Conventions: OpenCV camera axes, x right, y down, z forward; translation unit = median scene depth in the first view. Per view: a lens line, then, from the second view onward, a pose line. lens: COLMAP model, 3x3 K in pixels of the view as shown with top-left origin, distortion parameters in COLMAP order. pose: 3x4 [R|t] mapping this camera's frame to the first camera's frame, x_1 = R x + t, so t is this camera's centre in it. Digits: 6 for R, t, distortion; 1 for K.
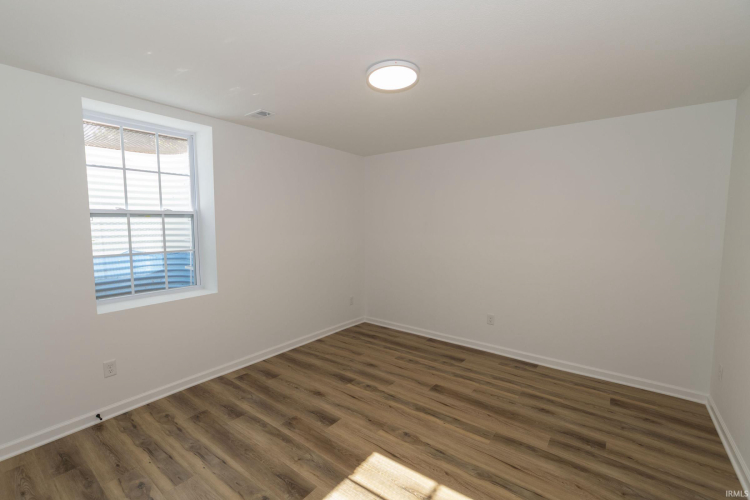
lens RADIAL K [[327.7, 0, 369.6], [0, 327.7, 247.8], [0, 0, 1]] dist [0.002629, -0.000065]
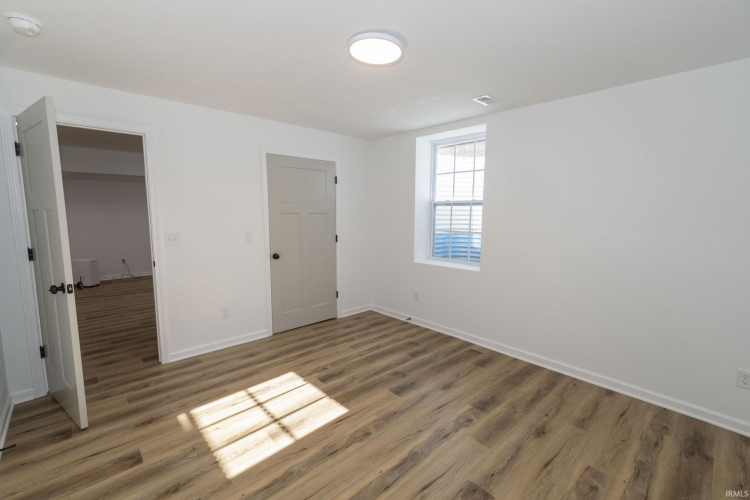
lens RADIAL K [[327.7, 0, 369.6], [0, 327.7, 247.8], [0, 0, 1]] dist [0.002629, -0.000065]
pose [[-0.160745, 0.112272, -0.980590, 0.793006], [-0.087054, 0.988025, 0.127393, -0.063565], [0.983149, 0.105842, -0.149047, 0.889755]]
